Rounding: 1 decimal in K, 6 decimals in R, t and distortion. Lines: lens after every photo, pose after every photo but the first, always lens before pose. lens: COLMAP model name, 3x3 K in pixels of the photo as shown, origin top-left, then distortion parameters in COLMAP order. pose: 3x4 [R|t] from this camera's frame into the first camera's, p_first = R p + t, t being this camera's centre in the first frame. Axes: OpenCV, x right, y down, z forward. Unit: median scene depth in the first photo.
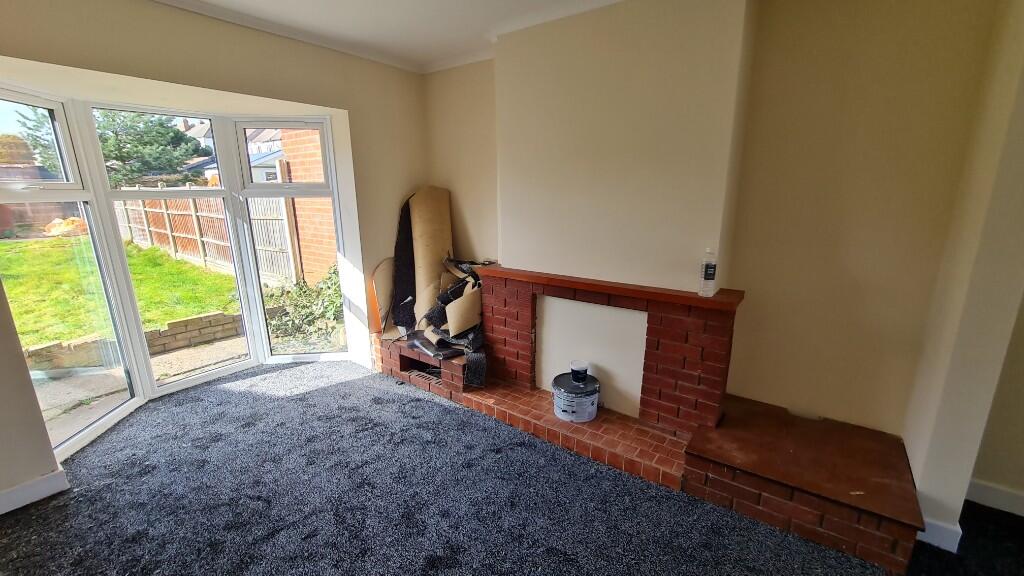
lens RADIAL K [[421.7, 0, 512.9], [0, 421.7, 289.2], [0, 0, 1]] dist [0.003714, -0.000179]
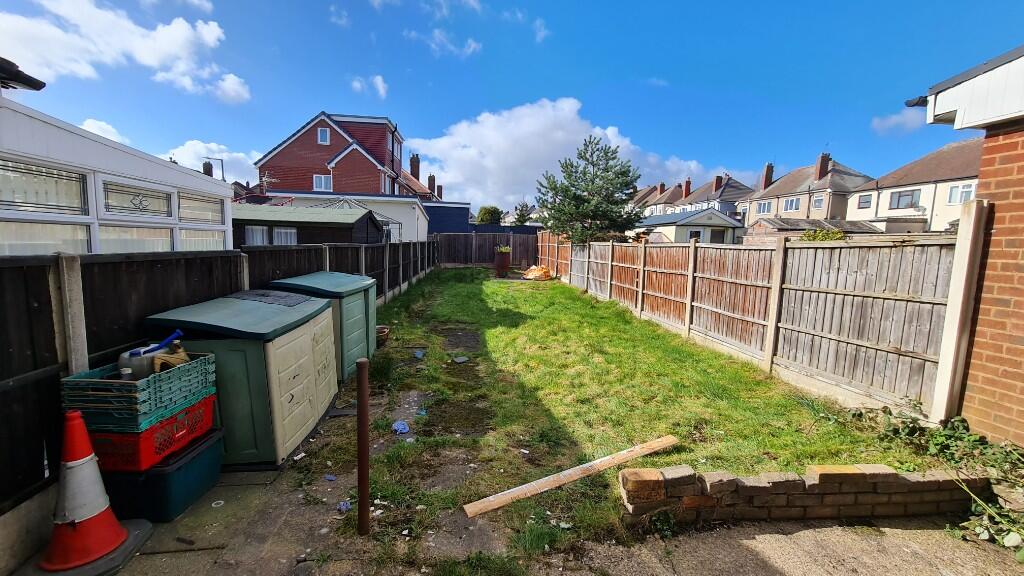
lens RADIAL K [[421.7, 0, 512.5], [0, 421.7, 292.9], [0, 0, 1]] dist [0.003714, -0.000179]
pose [[0.710682, 0.111577, -0.694608, -1.075102], [-0.200389, 0.978548, -0.047839, -0.070797], [0.674370, 0.173190, 0.717796, 0.378021]]
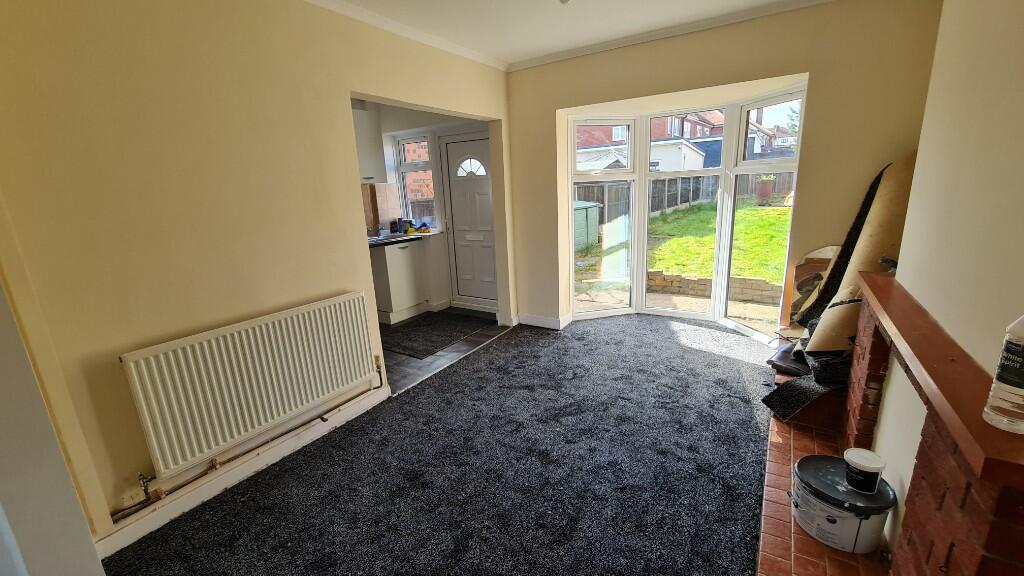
lens RADIAL K [[421.7, 0, 518.1], [0, 421.7, 292.7], [0, 0, 1]] dist [0.003714, -0.000179]
pose [[0.093609, 0.249478, -0.963846, 0.515834], [-0.188713, 0.954993, 0.228858, -0.068835], [0.977561, 0.160468, 0.136475, 0.351792]]
